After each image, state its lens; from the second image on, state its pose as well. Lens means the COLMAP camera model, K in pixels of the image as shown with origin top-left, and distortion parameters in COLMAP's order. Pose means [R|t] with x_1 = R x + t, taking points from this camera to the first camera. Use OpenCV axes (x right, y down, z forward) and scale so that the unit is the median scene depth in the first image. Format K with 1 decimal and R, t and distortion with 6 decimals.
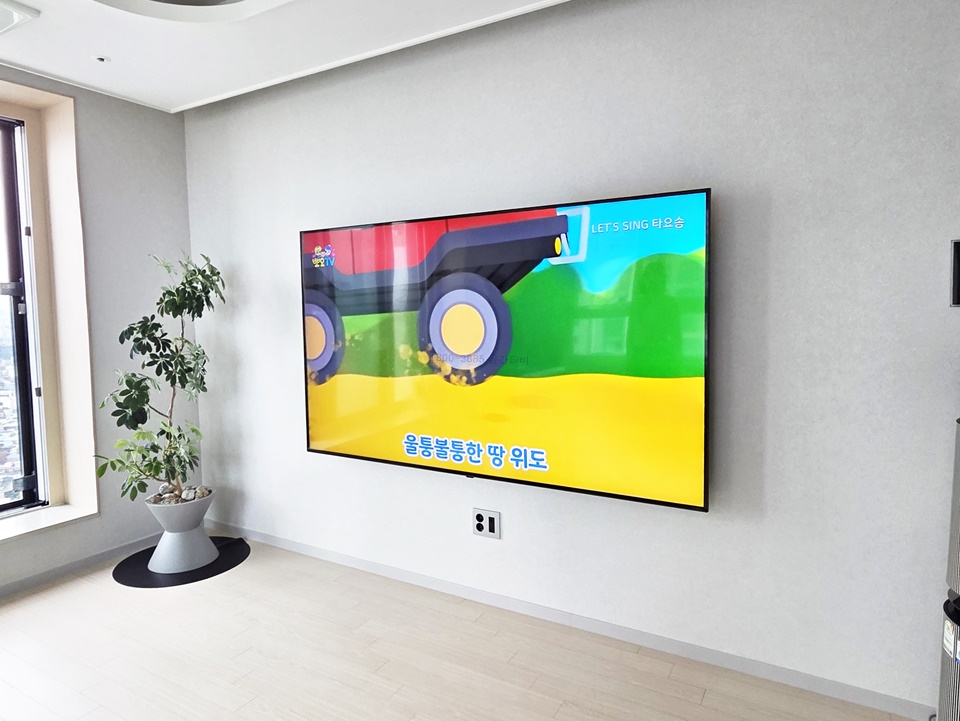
lens RADIAL K [[582.5, 0, 497.5], [0, 582.5, 339.5], [0, 0, 1]] dist [-0.000176, 0.000537]
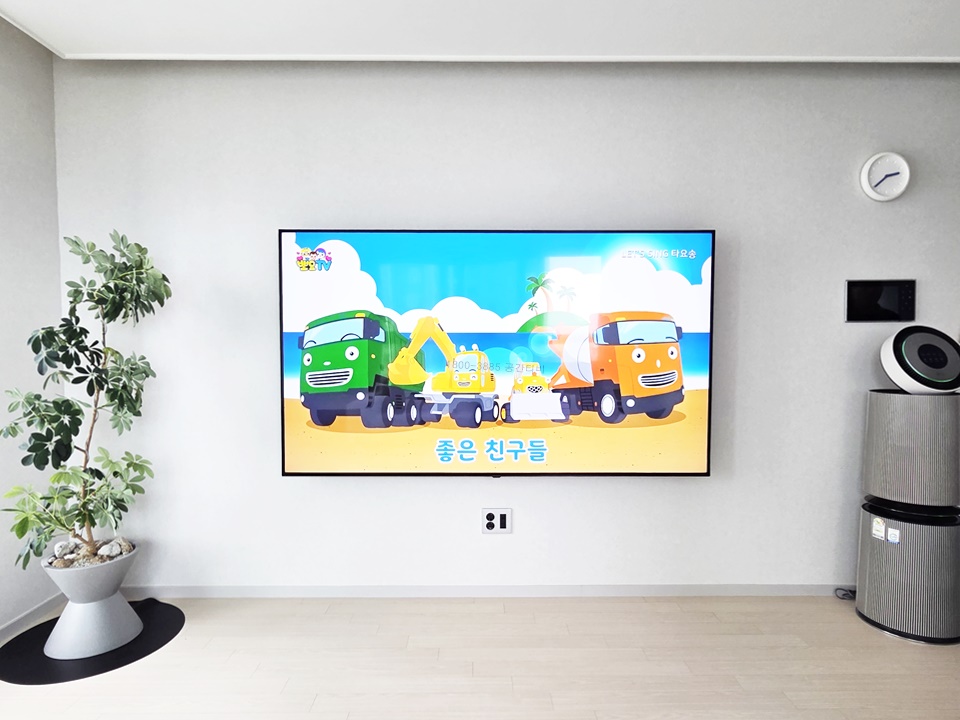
lens RADIAL K [[544.1, 0, 480.0], [0, 544.1, 360.0], [0, 0, 1]] dist [0.000152, -0.000449]
pose [[0.871956, -0.002604, 0.489576, -0.481977], [0.014313, 0.999694, -0.020176, 0.036589], [-0.489374, 0.024600, 0.871727, 0.125378]]
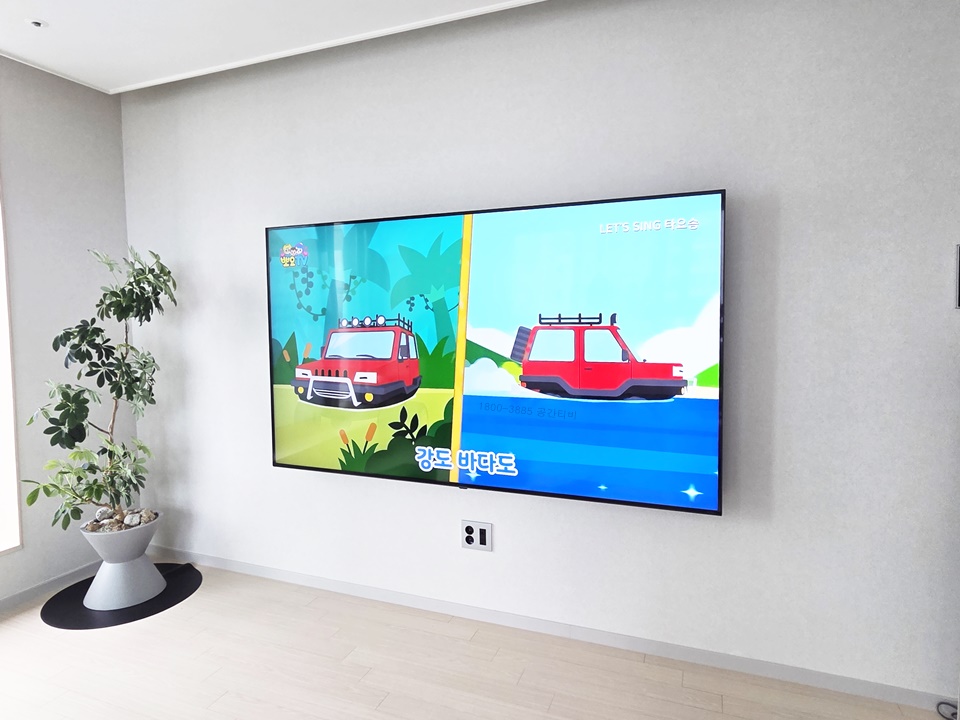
lens RADIAL K [[565.2, 0, 484.8], [0, 565.2, 336.0], [0, 0, 1]] dist [0.002739, -0.001523]
pose [[0.990817, -0.005827, 0.135083, -0.117137], [0.007520, 0.999899, -0.012028, -0.000577], [-0.134999, 0.012933, 0.990761, 0.066982]]
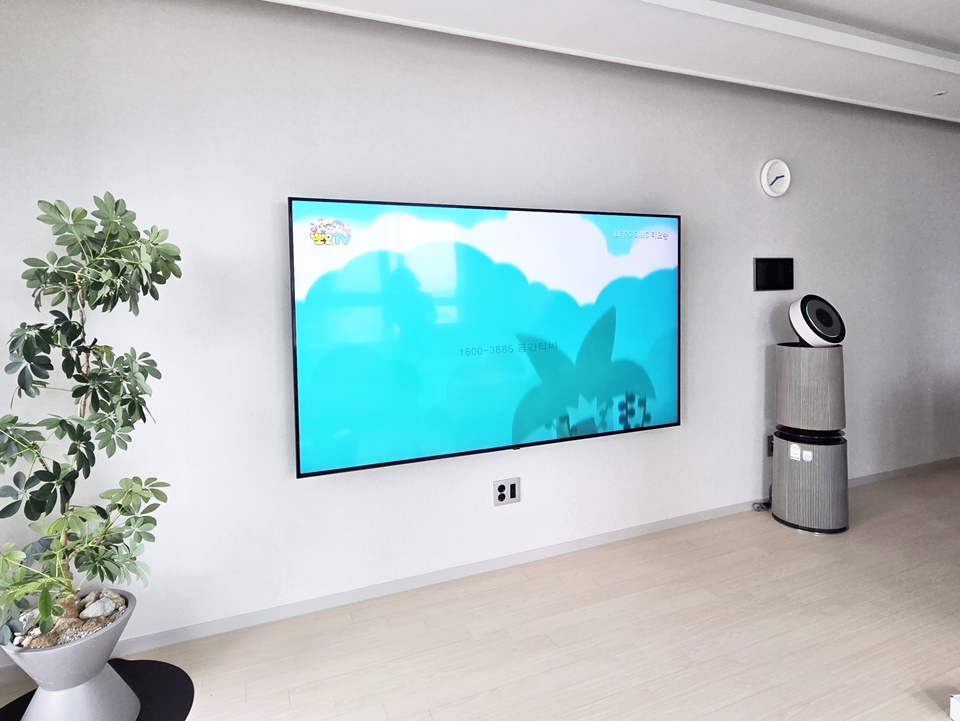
lens RADIAL K [[541.9, 0, 470.9], [0, 541.9, 310.2], [0, 0, 1]] dist [-0.000306, -0.000052]
pose [[0.626065, -0.022654, 0.779441, -0.761255], [0.053201, 0.998490, -0.013712, -0.010841], [-0.777954, 0.050052, 0.626325, 0.363113]]
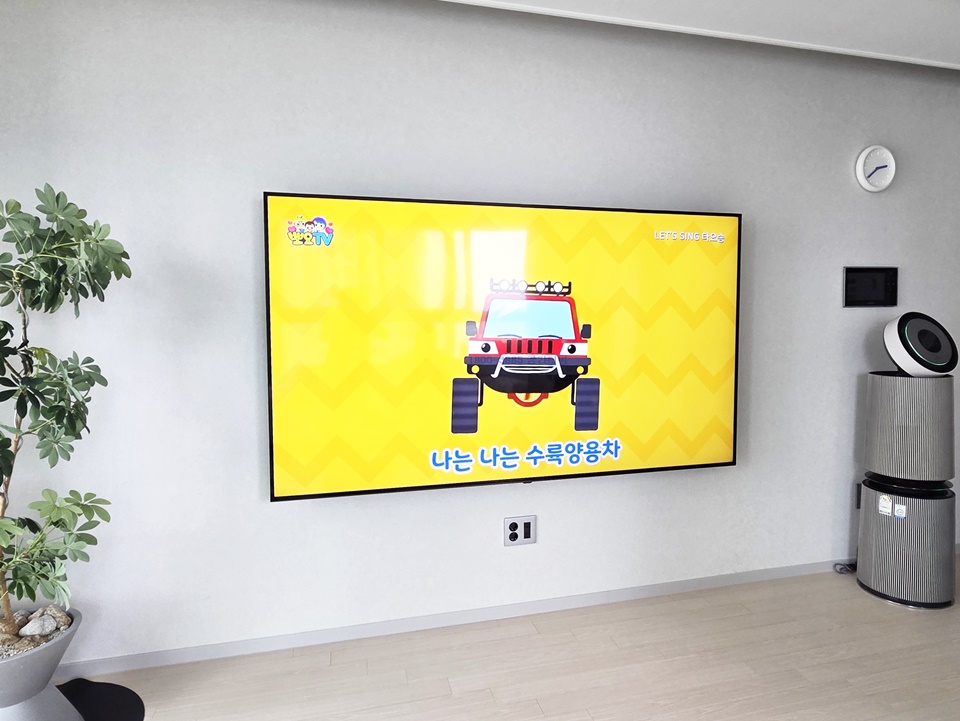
lens RADIAL K [[582.5, 0, 497.5], [0, 582.5, 339.5], [0, 0, 1]] dist [-0.000176, 0.000537]
pose [[0.723780, -0.019749, 0.689748, -0.629328], [0.031469, 0.999495, -0.004405, 0.005924], [-0.689313, 0.024894, 0.724036, 0.296958]]
